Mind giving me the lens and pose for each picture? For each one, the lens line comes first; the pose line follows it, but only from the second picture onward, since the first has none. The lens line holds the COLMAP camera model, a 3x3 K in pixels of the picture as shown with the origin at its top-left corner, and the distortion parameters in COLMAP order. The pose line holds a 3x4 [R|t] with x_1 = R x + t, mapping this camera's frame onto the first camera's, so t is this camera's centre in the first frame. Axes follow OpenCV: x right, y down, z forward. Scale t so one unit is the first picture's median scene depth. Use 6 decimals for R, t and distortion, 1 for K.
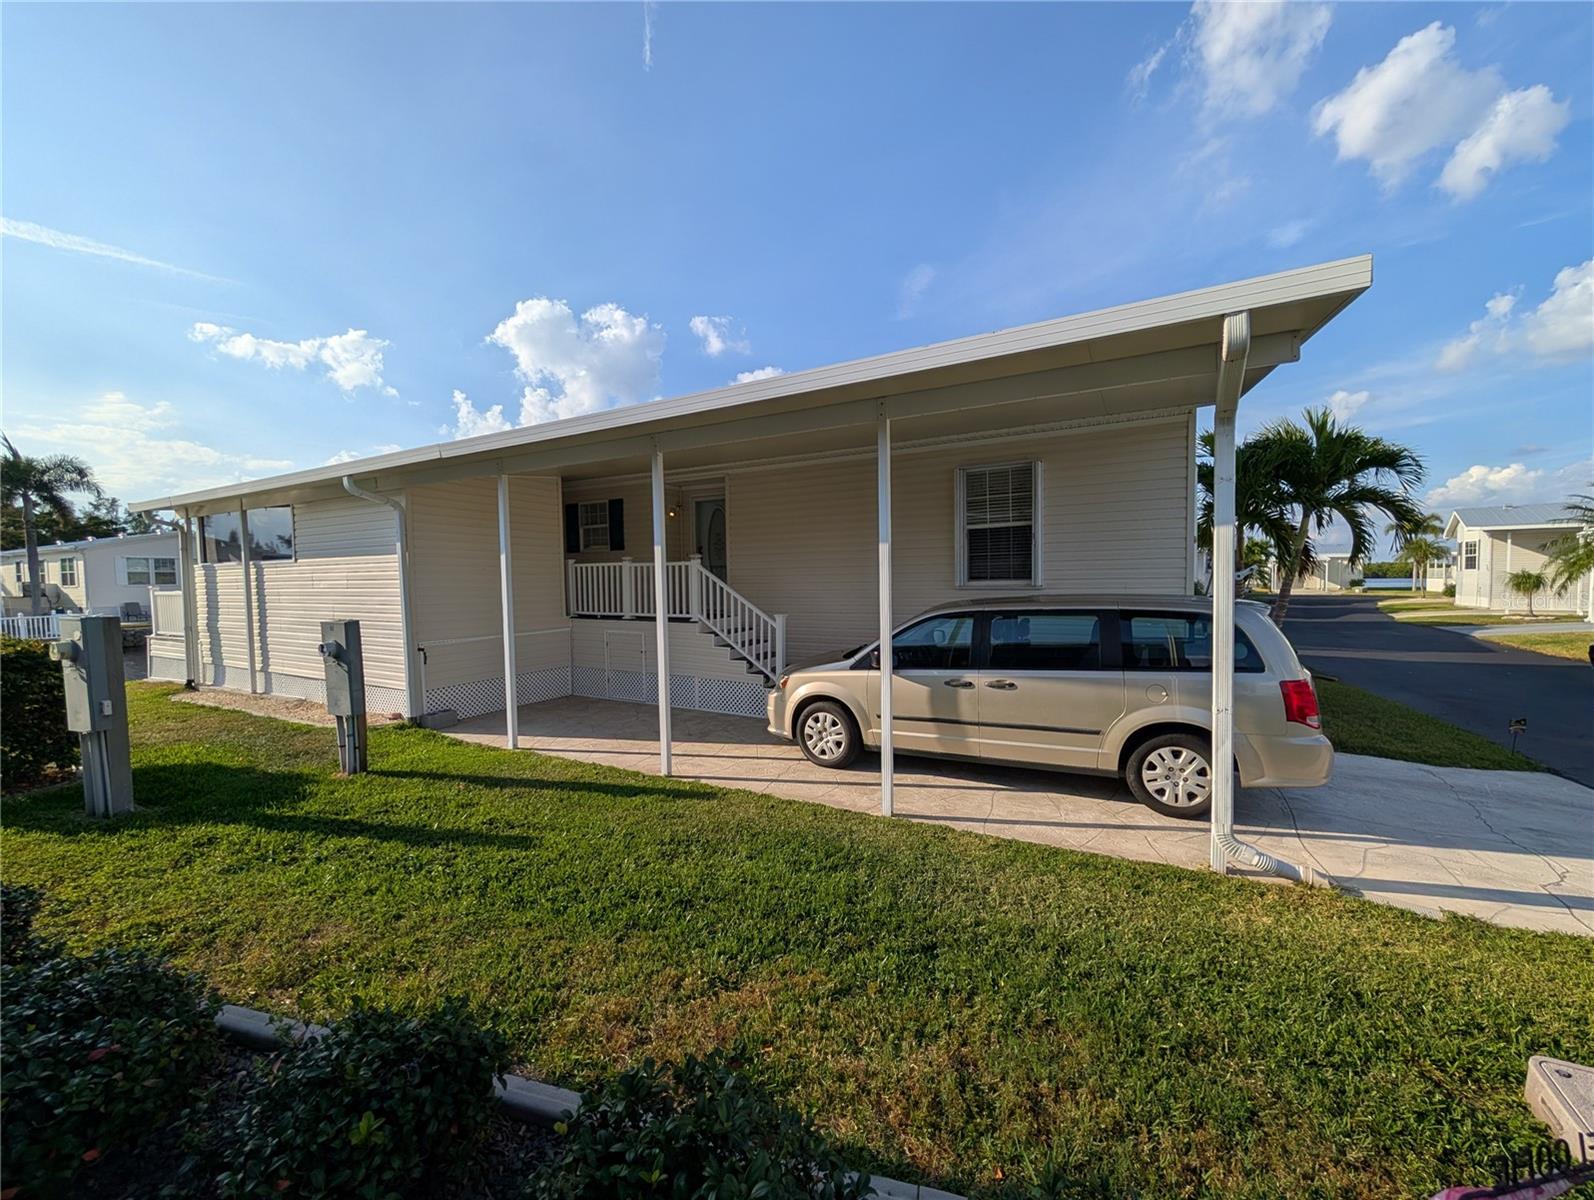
lens RADIAL K [[564.8, 0, 797.0], [0, 564.8, 600.0], [0, 0, 1]] dist [0.001113, 0.000149]
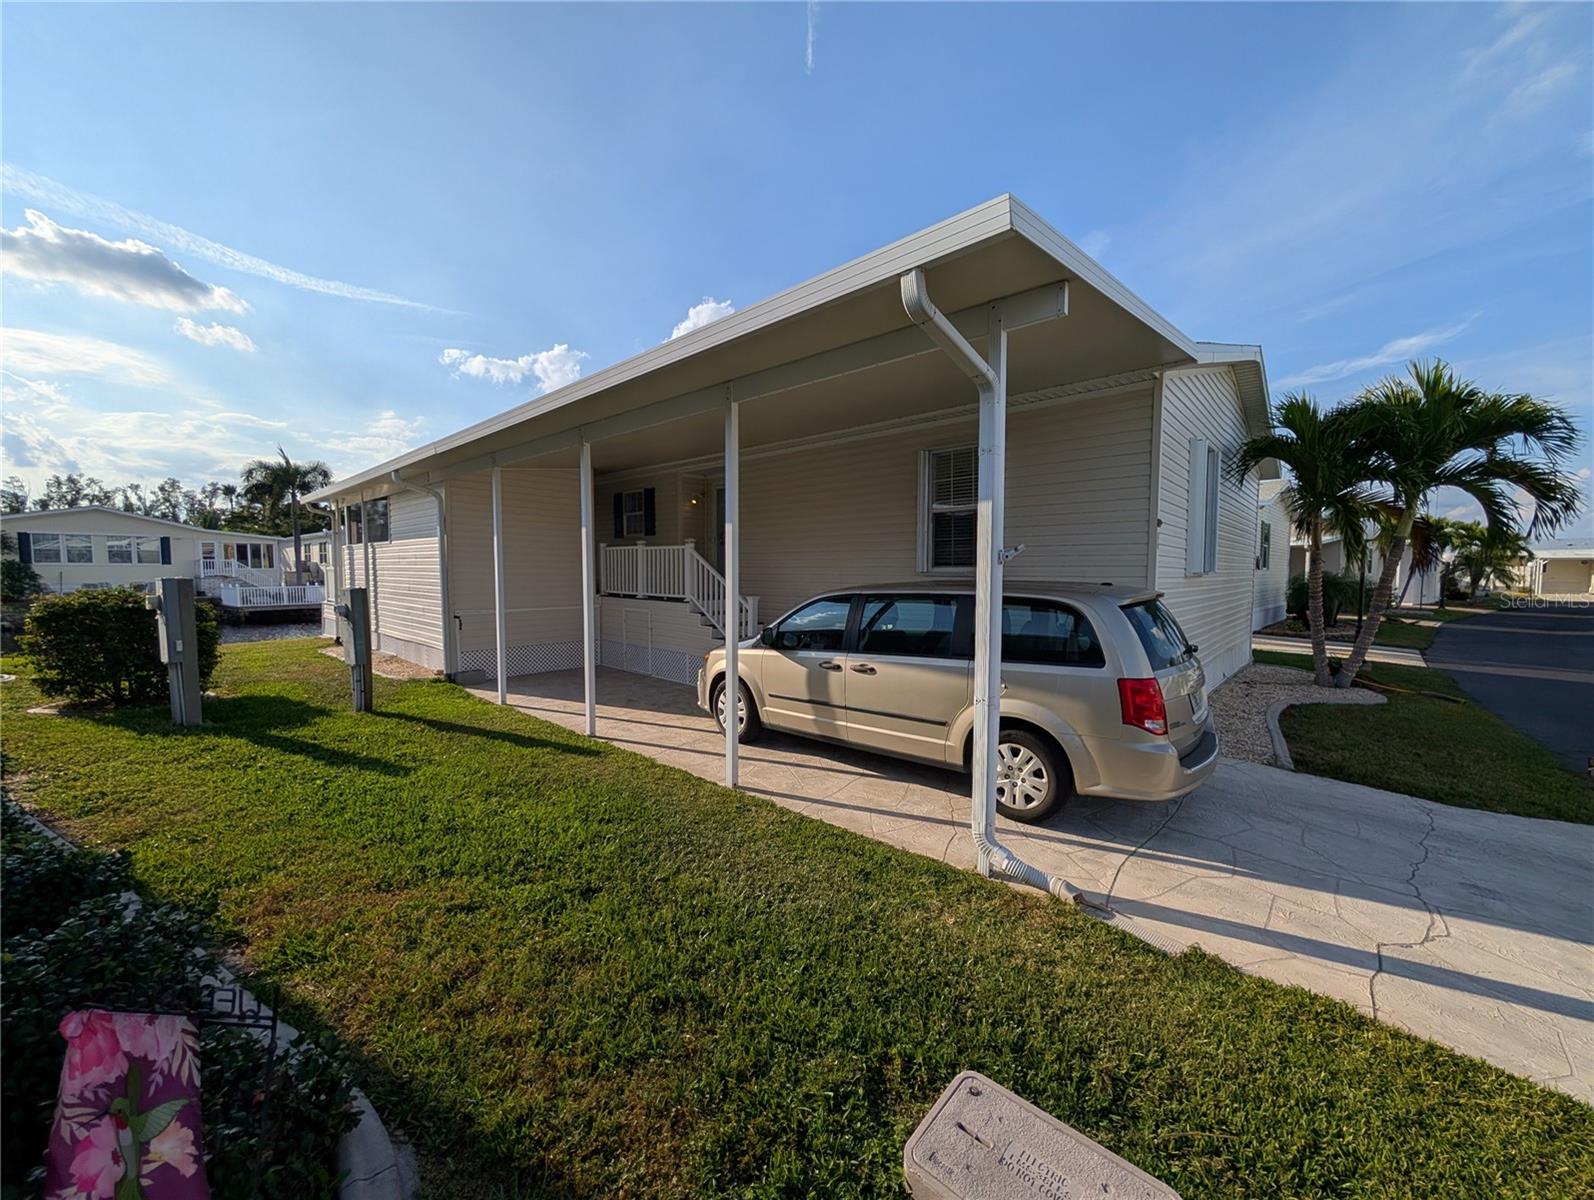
lens RADIAL K [[562.8, 0, 797.0], [0, 562.8, 600.0], [0, 0, 1]] dist [0.001703, 0.000055]
pose [[0.973529, 0.030389, -0.226536, 0.430041], [-0.026321, 0.999434, 0.020958, 0.011637], [0.227044, -0.014441, 0.973777, 0.020740]]
